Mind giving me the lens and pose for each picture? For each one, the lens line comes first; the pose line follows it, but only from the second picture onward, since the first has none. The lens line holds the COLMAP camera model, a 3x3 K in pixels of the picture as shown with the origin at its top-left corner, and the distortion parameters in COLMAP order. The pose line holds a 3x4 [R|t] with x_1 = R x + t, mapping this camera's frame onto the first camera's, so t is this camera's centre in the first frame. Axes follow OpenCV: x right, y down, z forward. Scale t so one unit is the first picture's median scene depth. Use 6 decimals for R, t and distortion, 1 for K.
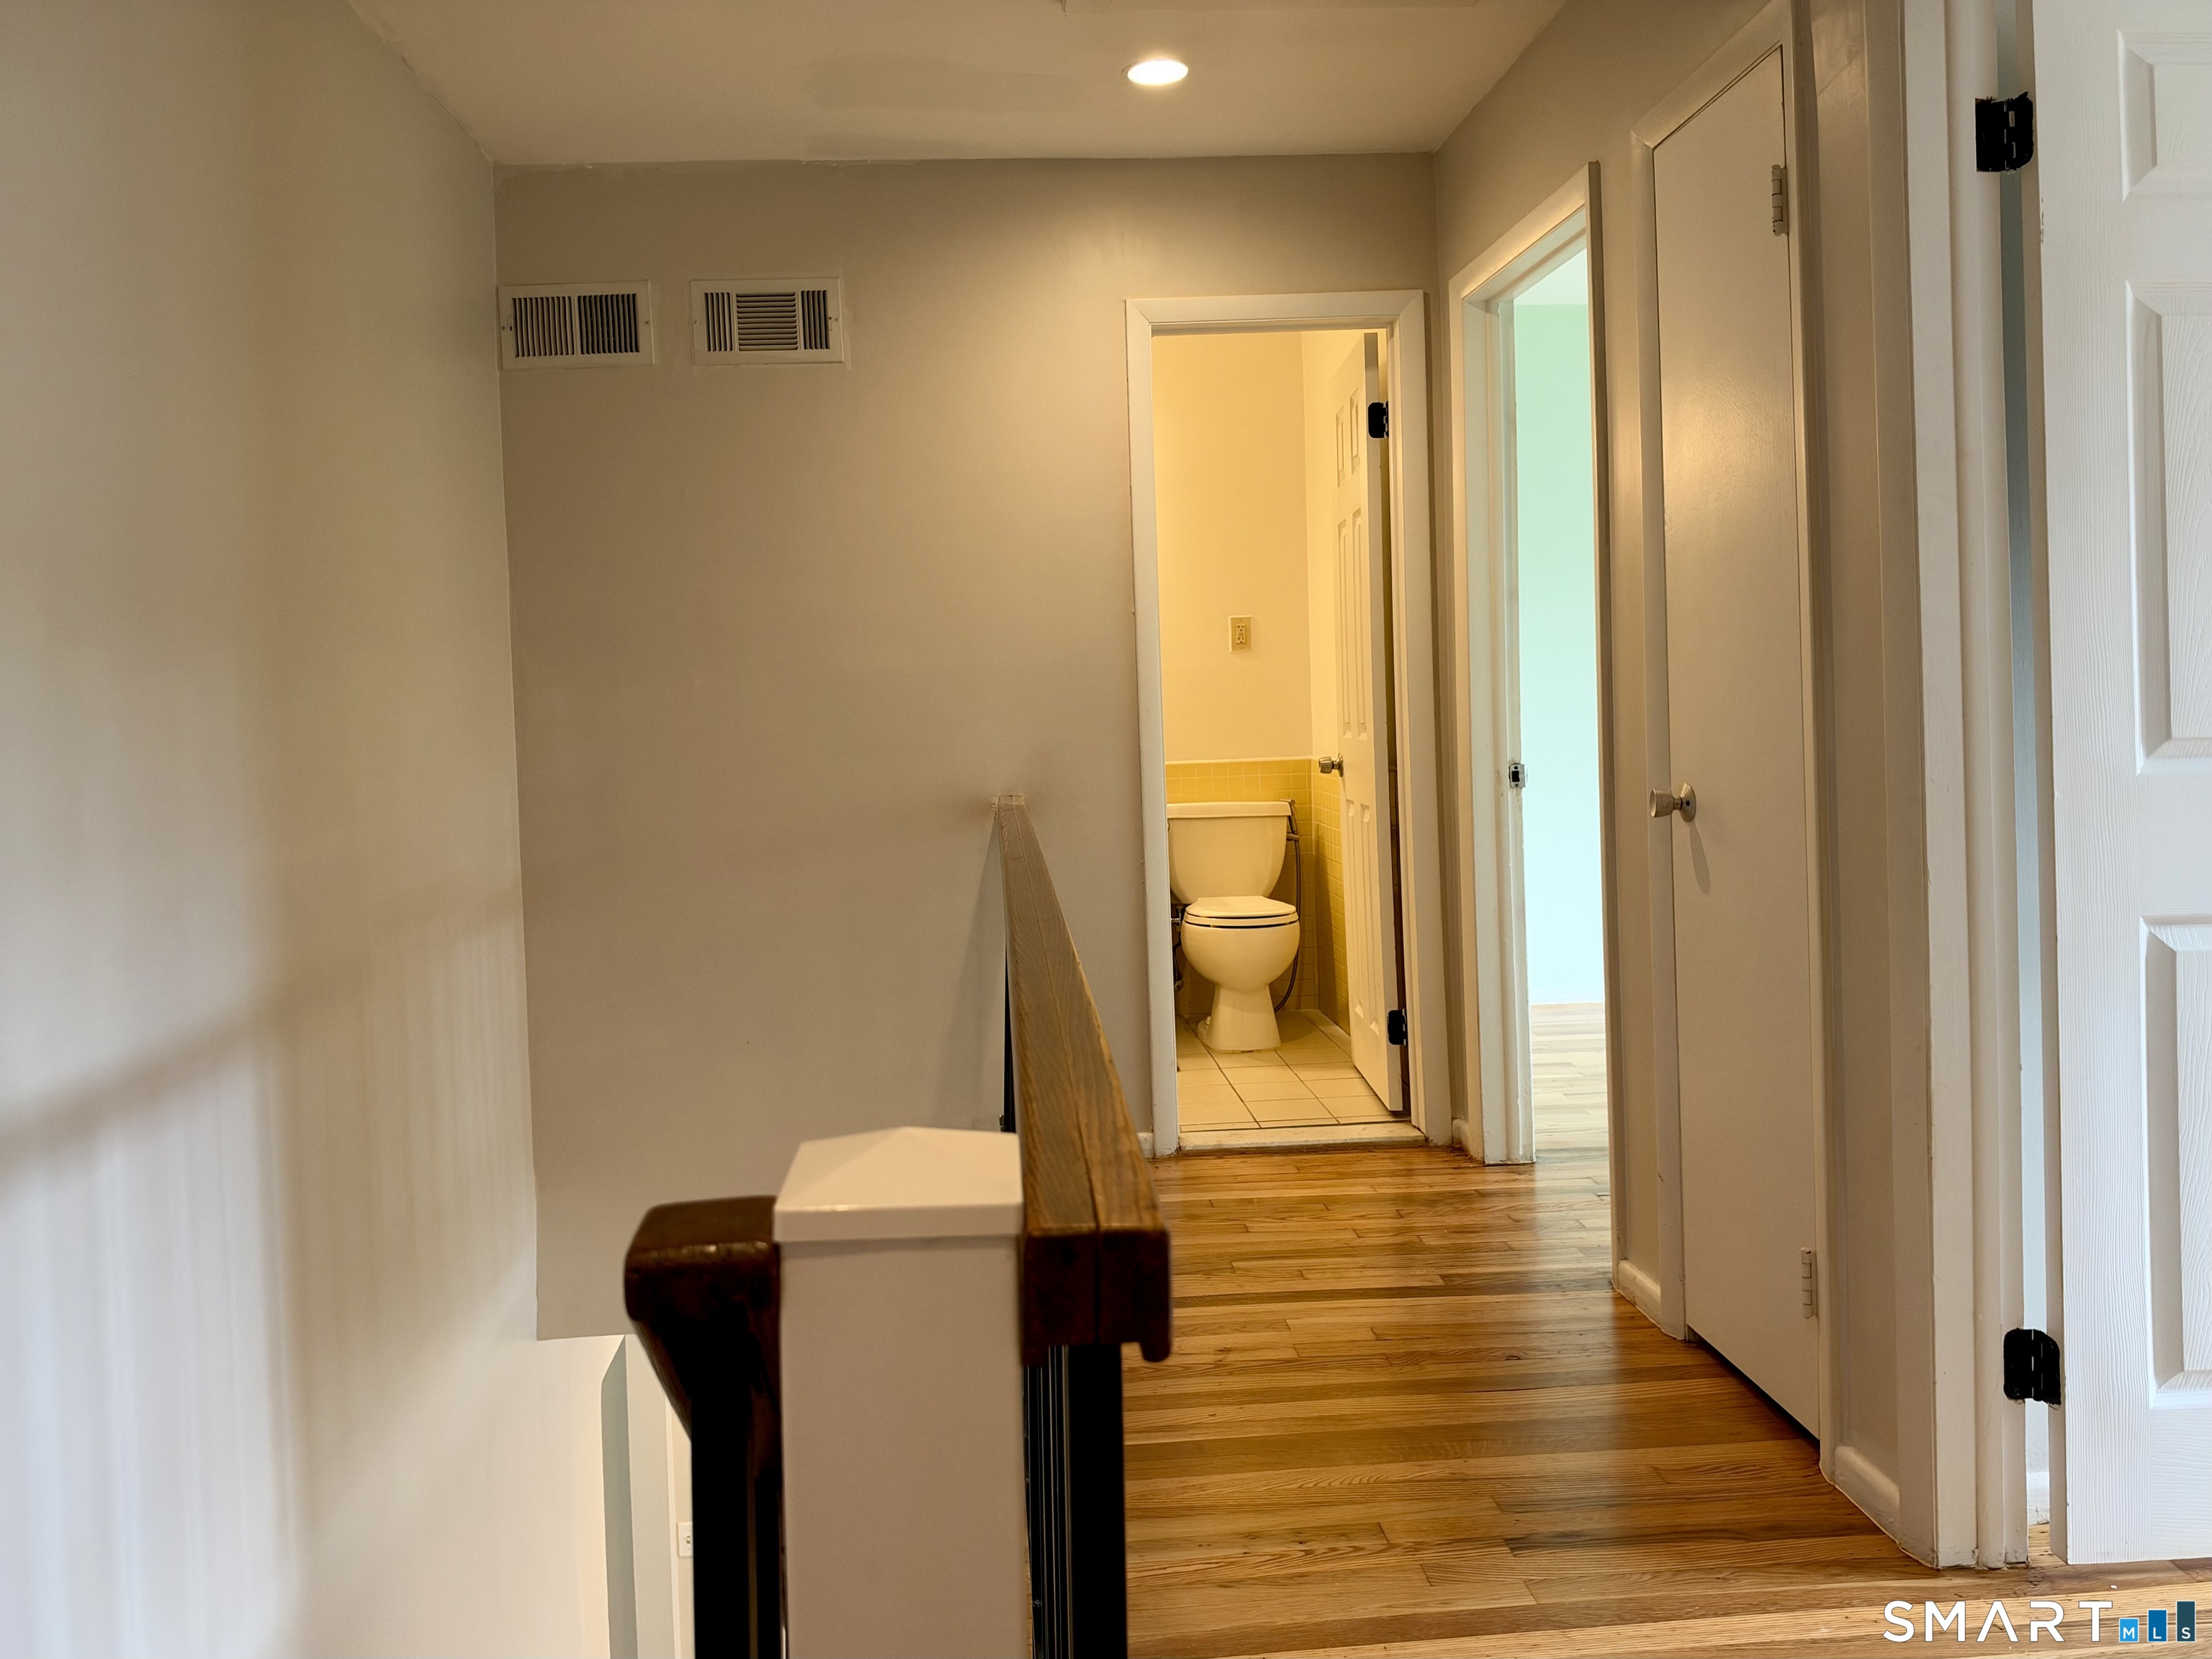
lens RADIAL K [[1580.4, 0, 1109.7], [0, 1580.4, 762.5], [0, 0, 1]] dist [0.050068, -0.073685]
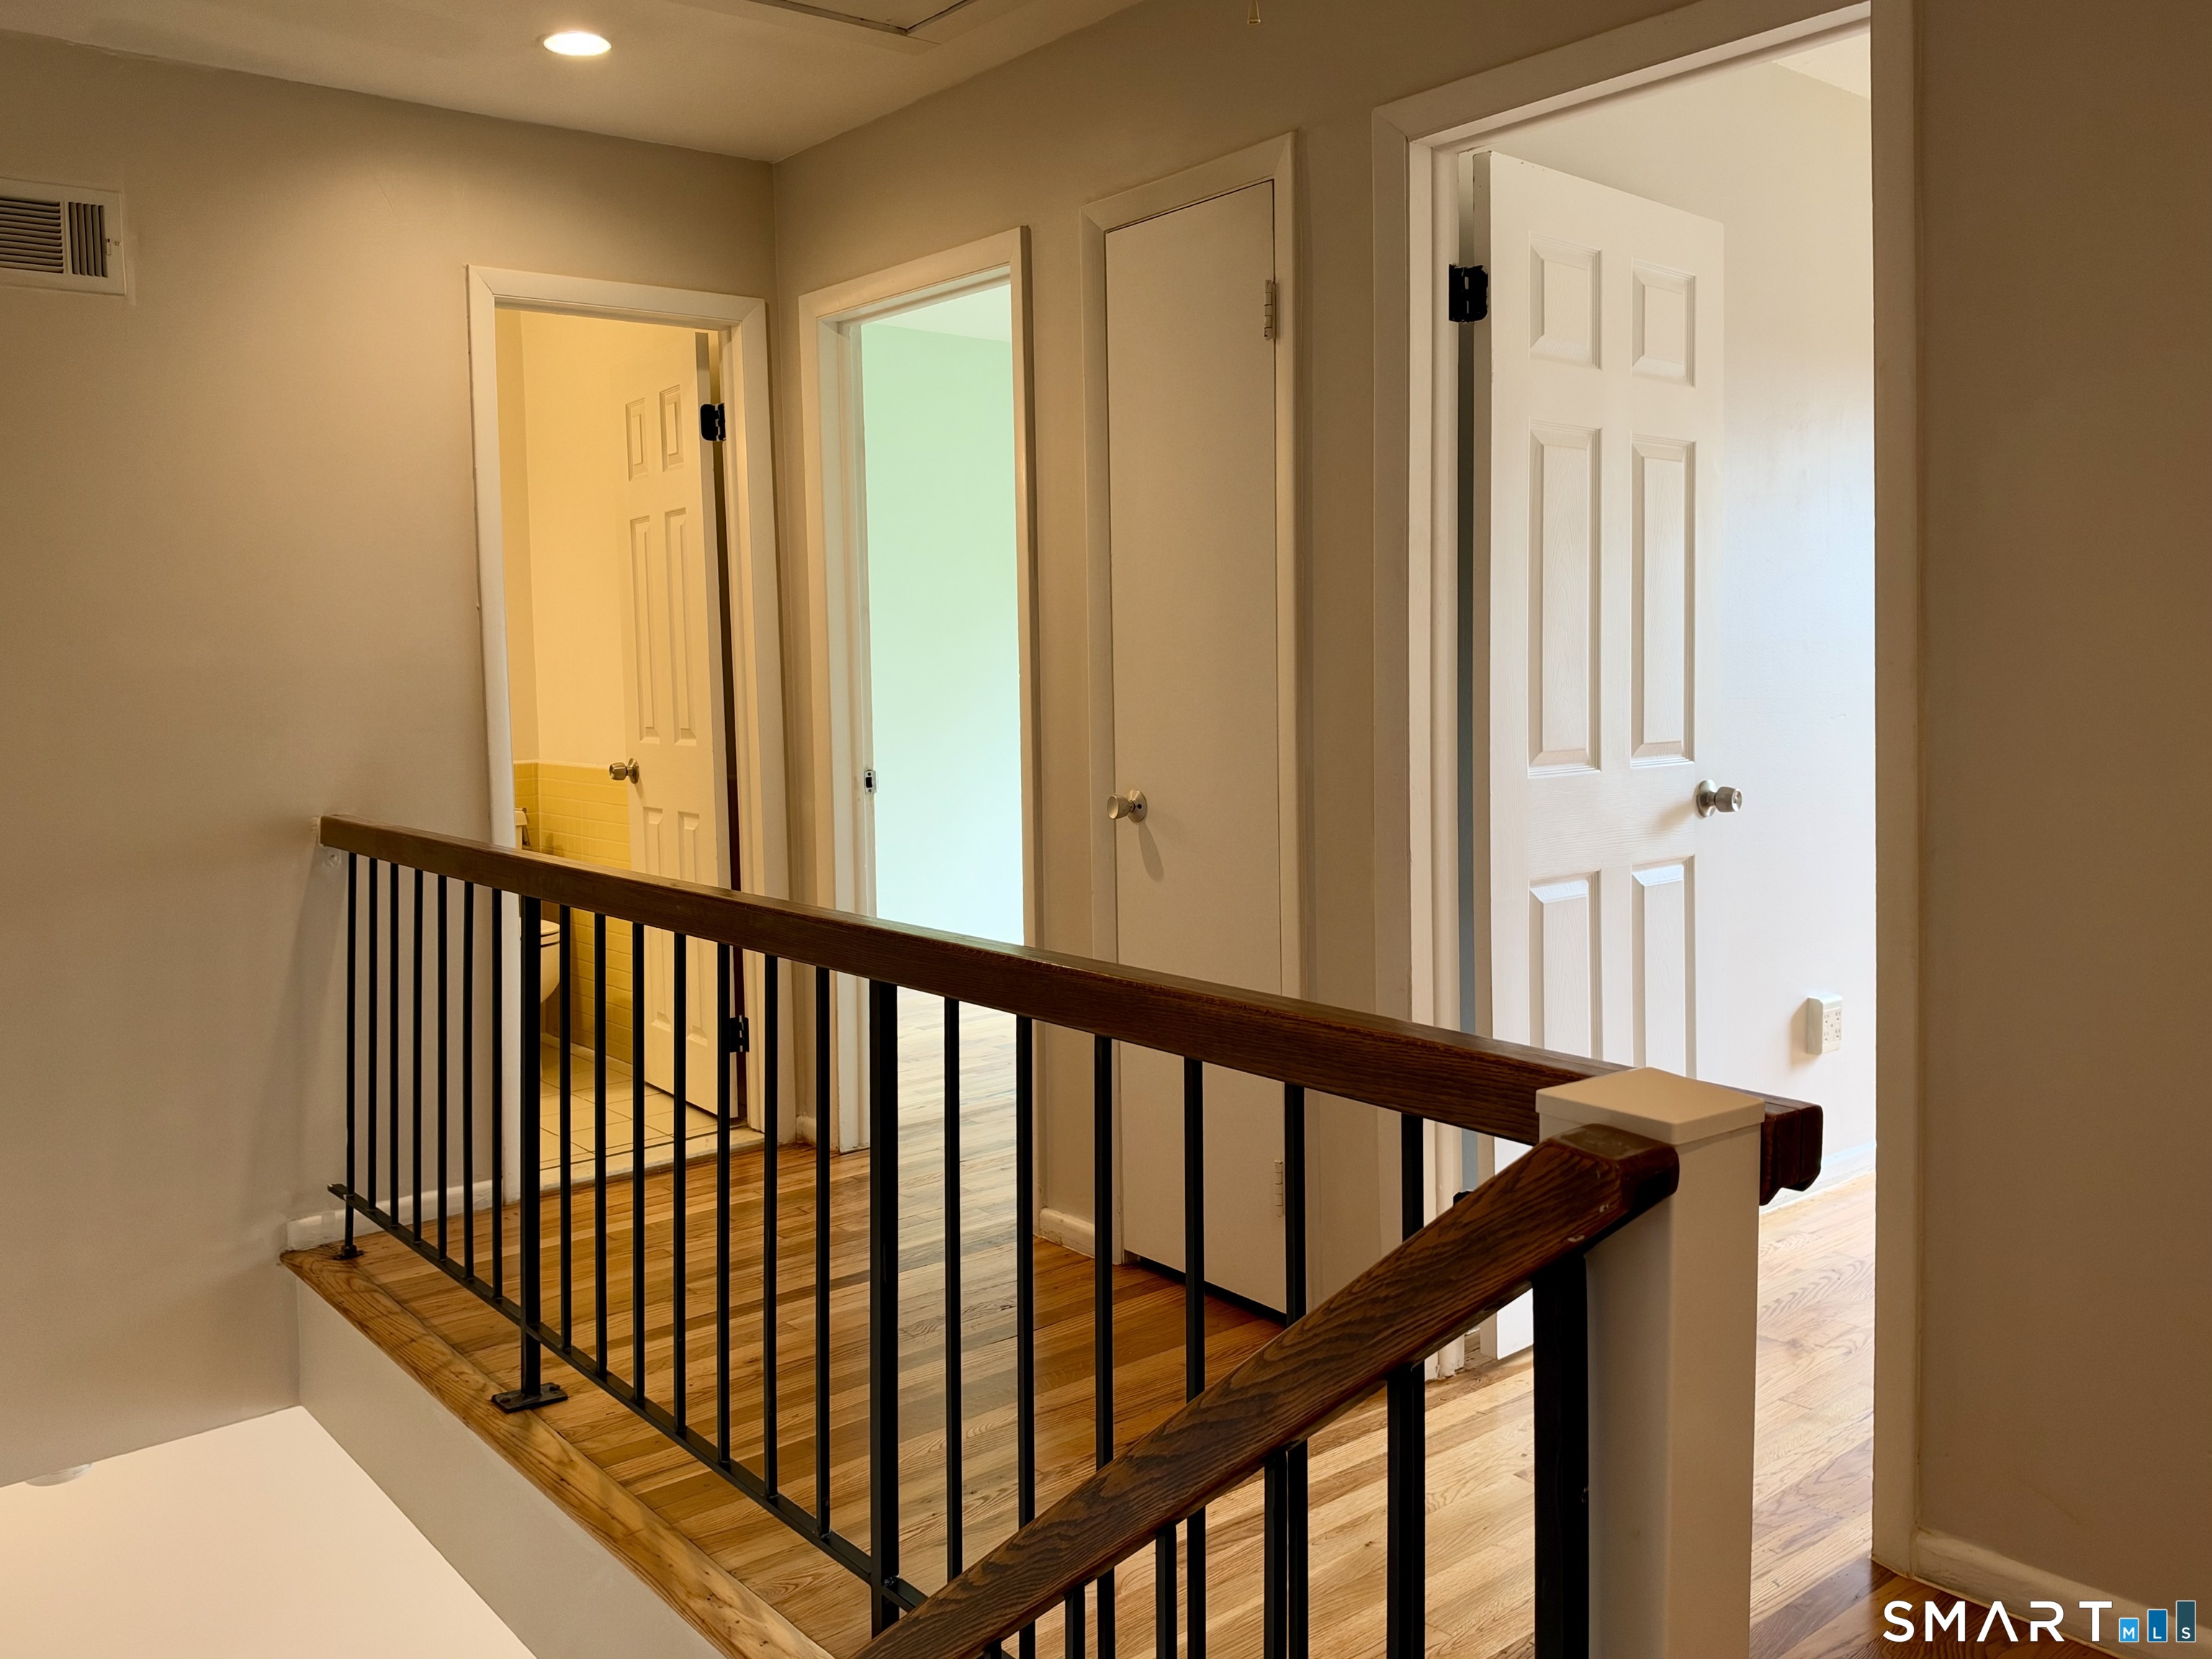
lens RADIAL K [[1622.1, 0, 1129.6], [0, 1622.1, 815.3], [0, 0, 1]] dist [0.028836, -0.032979]
pose [[0.841883, -0.032125, 0.538703, -0.197091], [0.013375, 0.999162, 0.038682, -0.009315], [-0.539494, -0.025361, 0.841607, 0.001588]]
